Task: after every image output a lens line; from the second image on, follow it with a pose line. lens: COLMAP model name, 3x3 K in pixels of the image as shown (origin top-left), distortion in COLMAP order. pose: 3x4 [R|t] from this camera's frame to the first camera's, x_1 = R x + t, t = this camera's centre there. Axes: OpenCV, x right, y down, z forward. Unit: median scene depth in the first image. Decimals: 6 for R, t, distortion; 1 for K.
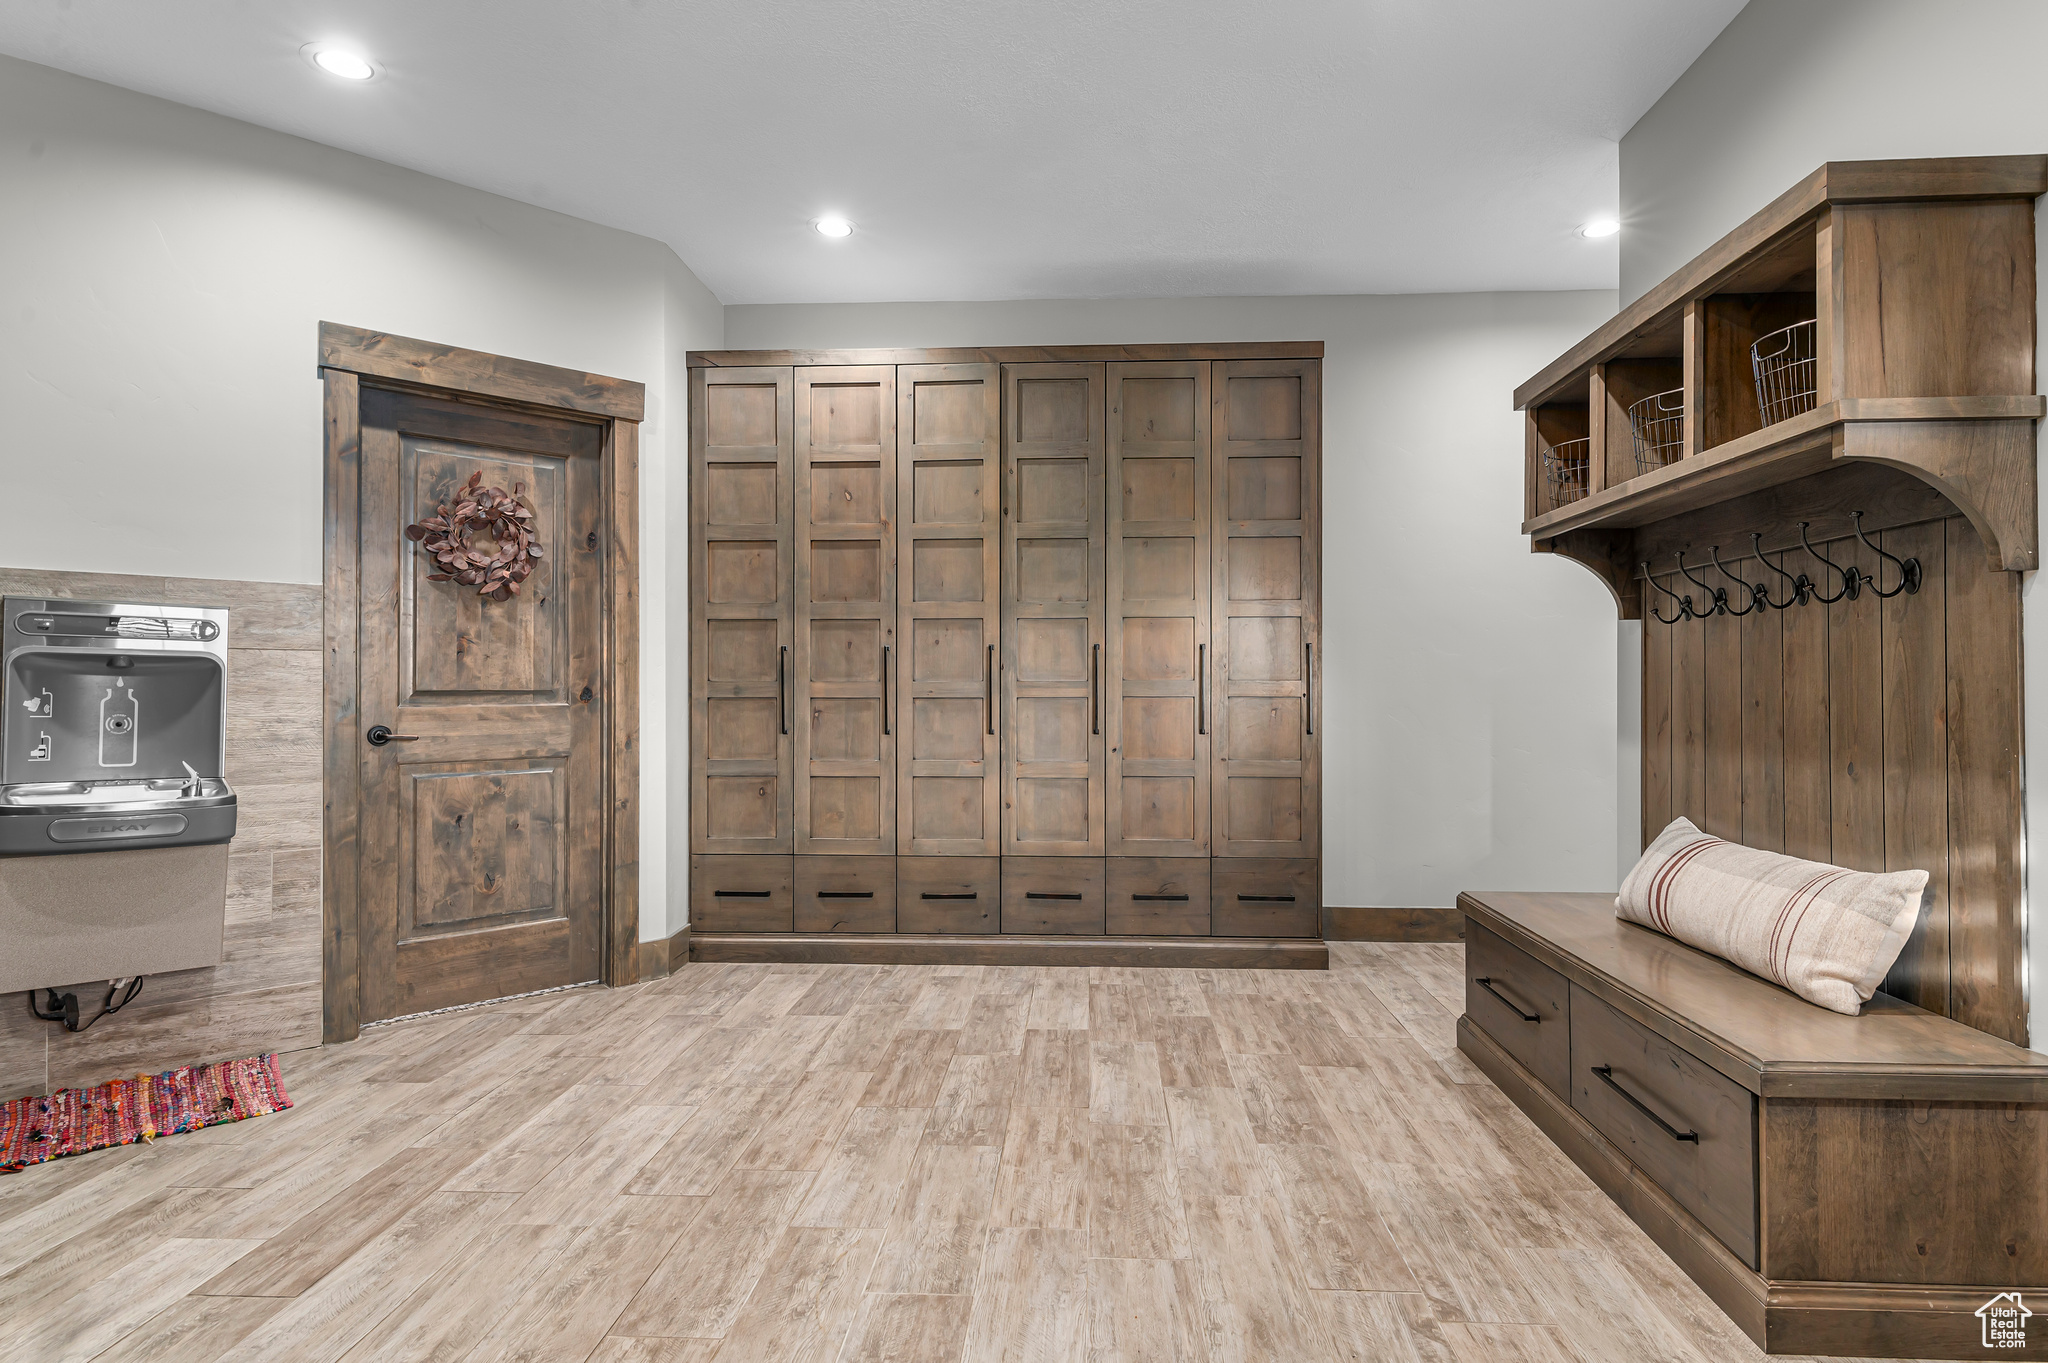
lens RADIAL K [[1046.0, 0, 1029.5], [0, 1046.0, 680.5], [0, 0, 1]] dist [0.002030, 0.000154]
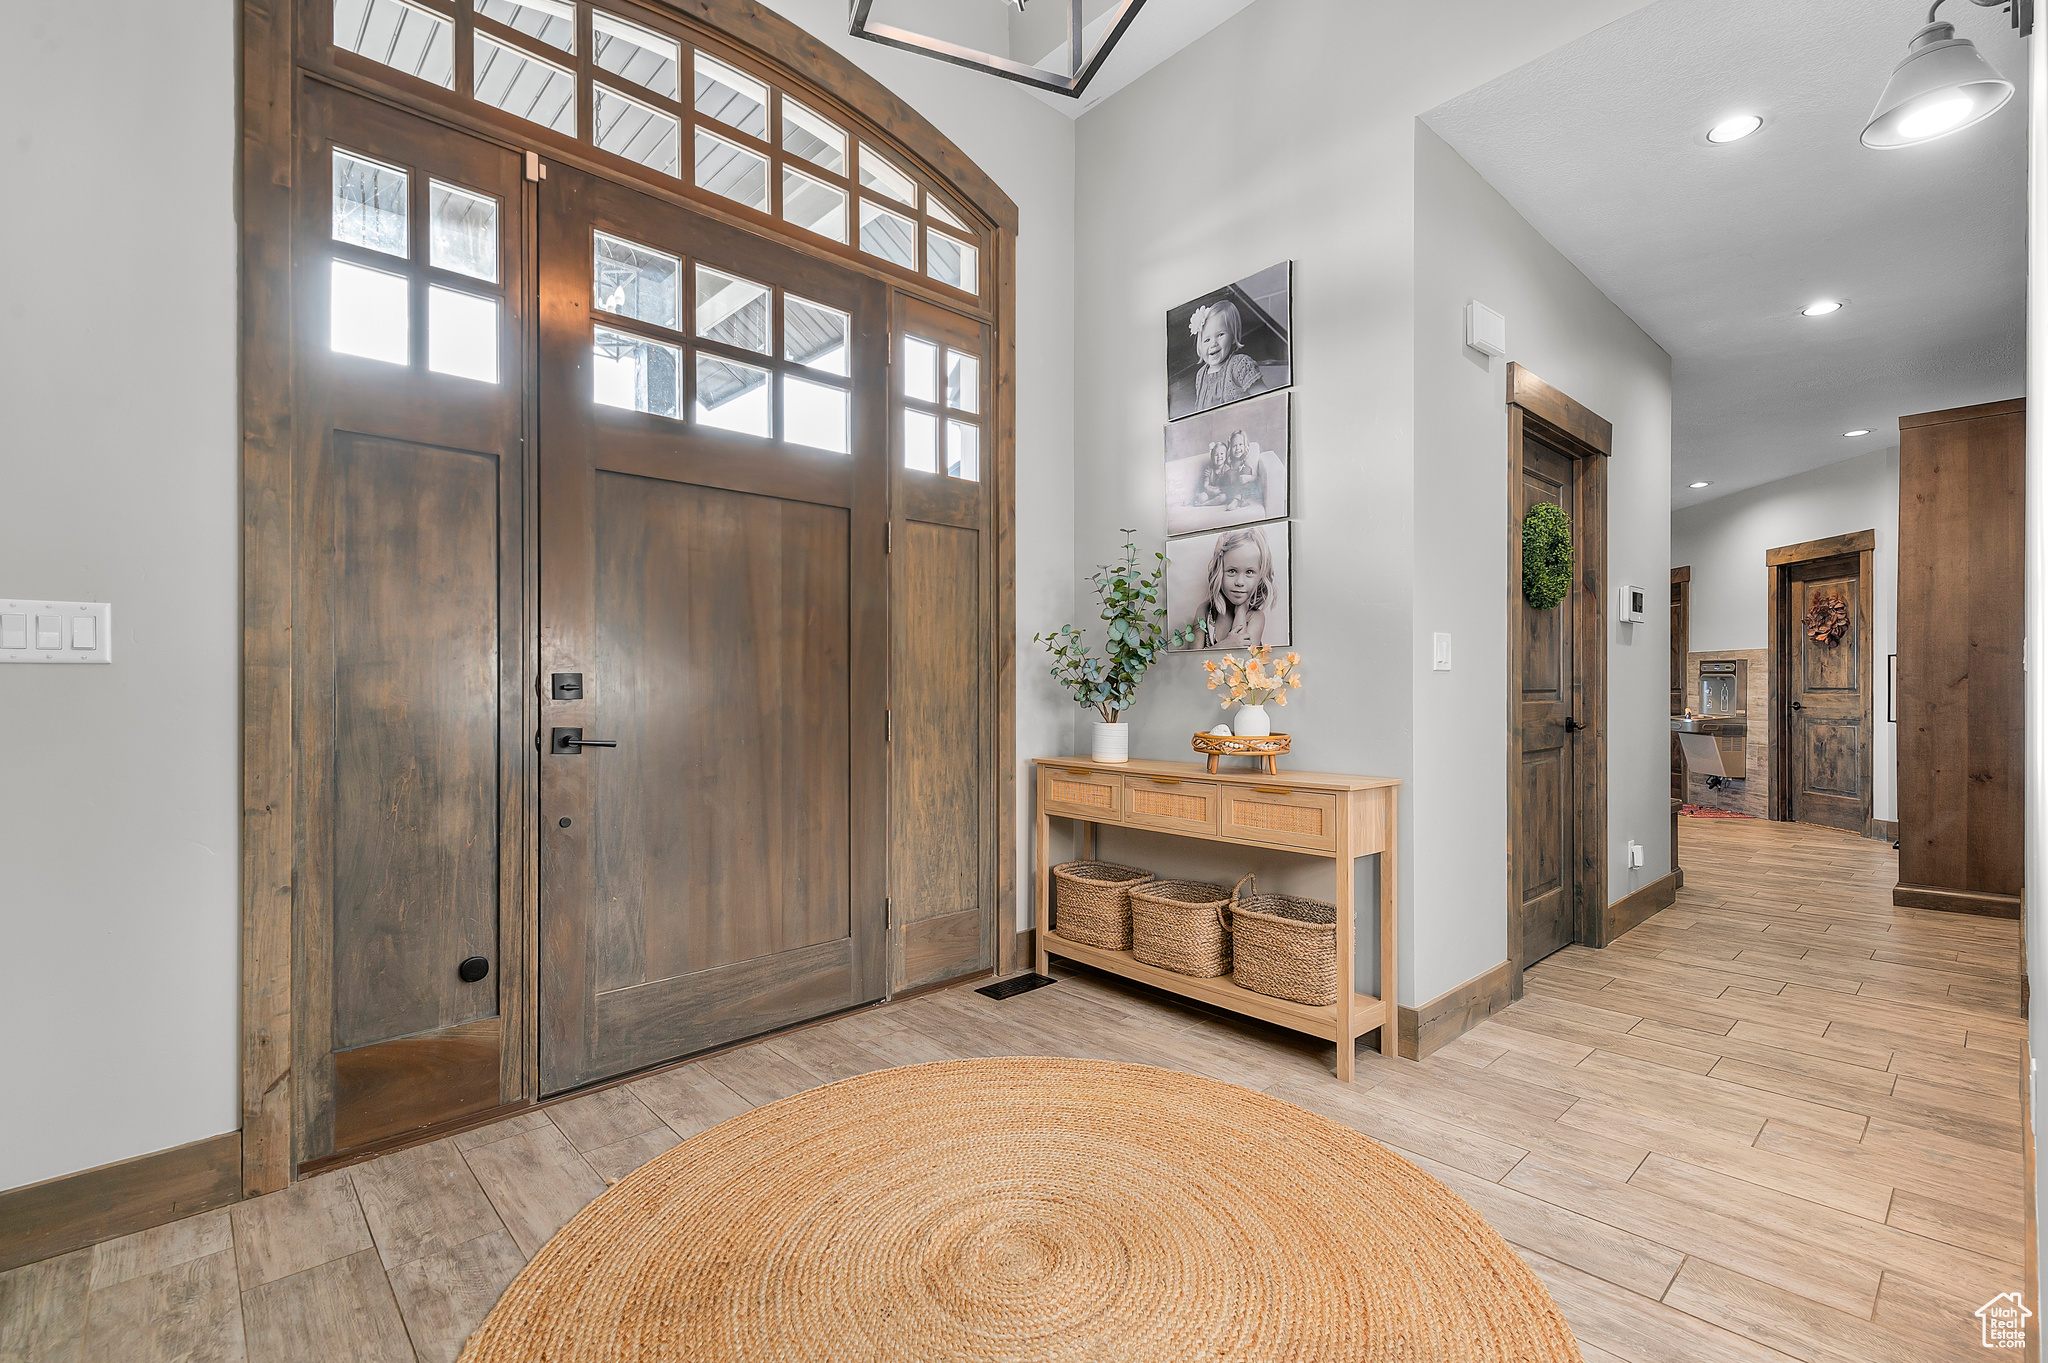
lens RADIAL K [[897.2, 0, 1025.5], [0, 897.2, 685.9], [0, 0, 1]] dist [-0.000772, -0.000111]
pose [[-0.695251, 0.001852, -0.718764, 2.021053], [0.009067, 0.999940, -0.006193, 0.001616], [0.718709, -0.010823, -0.695226, 1.085619]]
